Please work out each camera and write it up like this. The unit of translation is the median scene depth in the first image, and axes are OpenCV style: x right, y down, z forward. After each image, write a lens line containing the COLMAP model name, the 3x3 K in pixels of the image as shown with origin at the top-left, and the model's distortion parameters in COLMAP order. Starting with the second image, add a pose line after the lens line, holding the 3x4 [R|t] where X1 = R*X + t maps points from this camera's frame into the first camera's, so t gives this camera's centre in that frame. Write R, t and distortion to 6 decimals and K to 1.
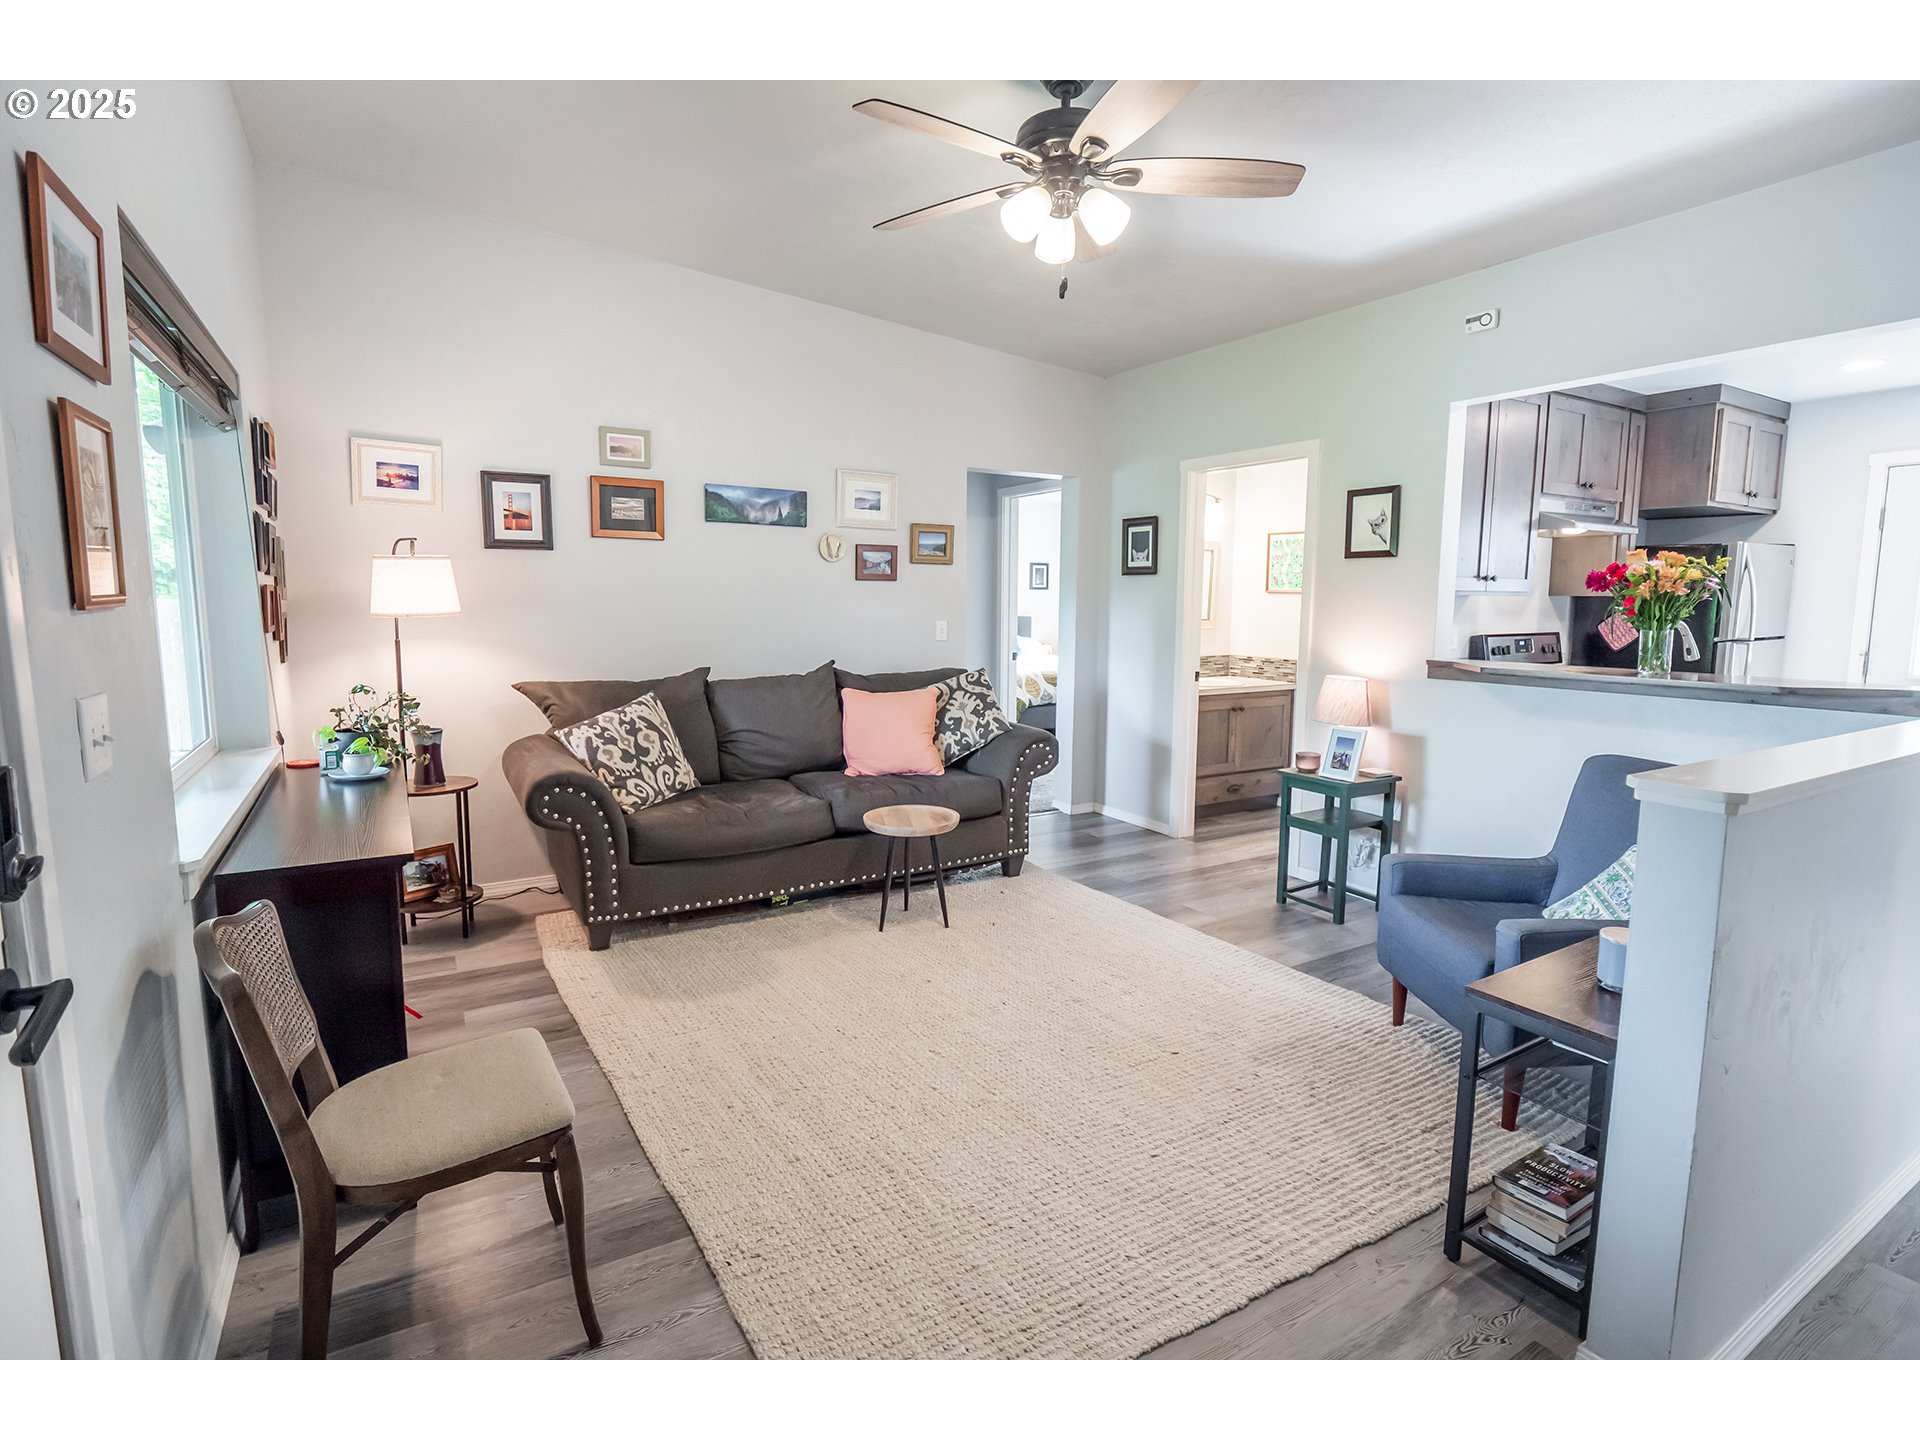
lens RADIAL K [[941.4, 0, 953.1], [0, 941.4, 709.3], [0, 0, 1]] dist [-0.002764, -0.009377]
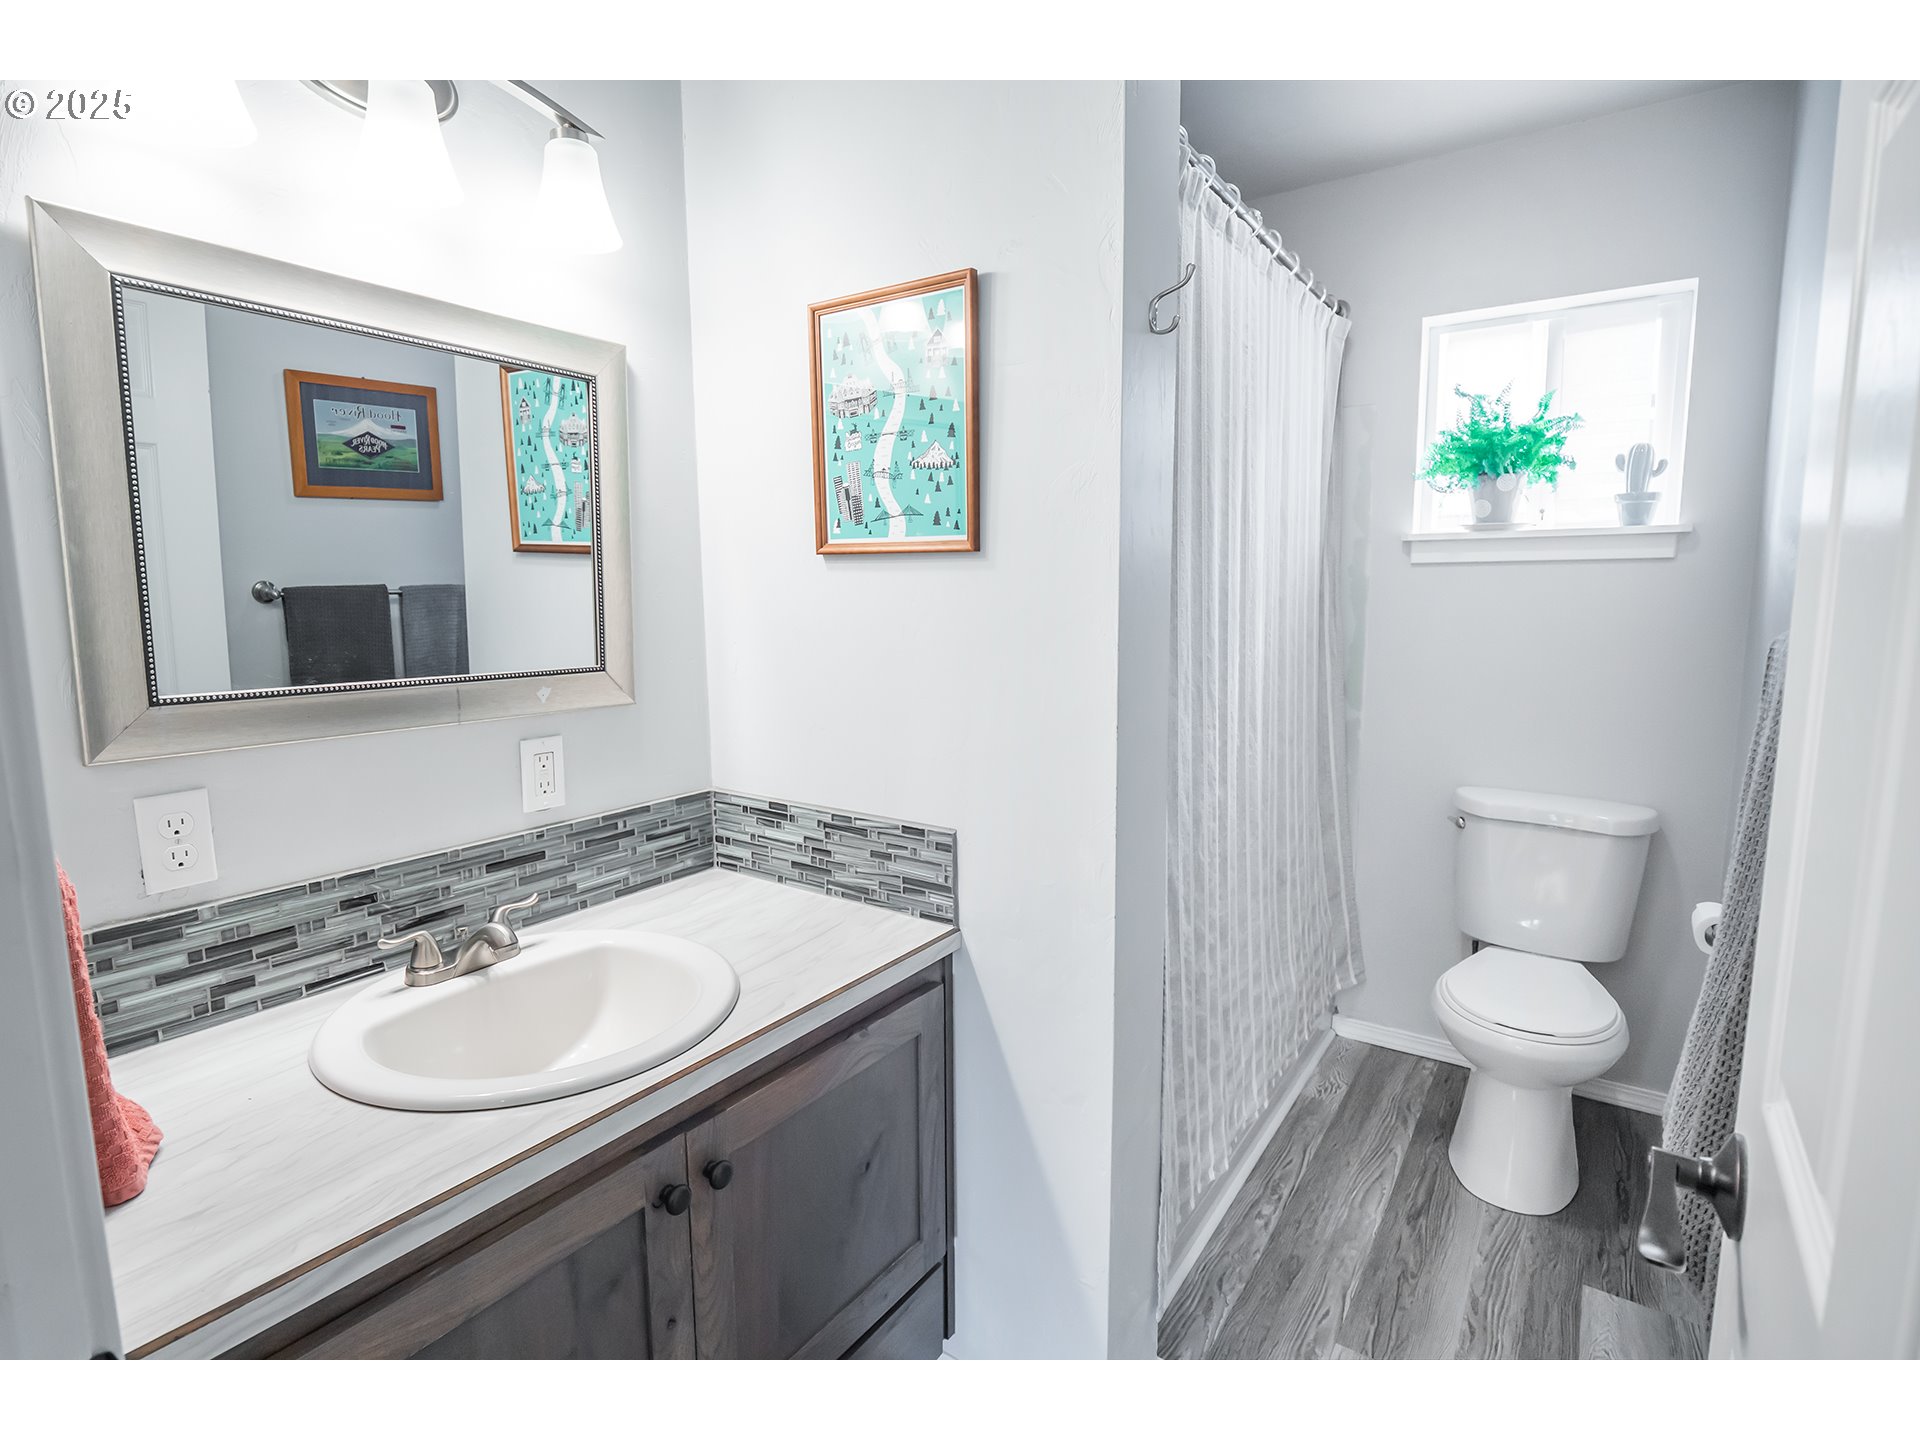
lens RADIAL K [[941.4, 0, 953.1], [0, 941.4, 709.3], [0, 0, 1]] dist [-0.002764, -0.009377]
pose [[0.915539, -0.060529, 0.397648, 0.268482], [0.058417, 0.998140, 0.017437, -0.087540], [-0.397963, 0.007265, 0.917373, 0.772093]]
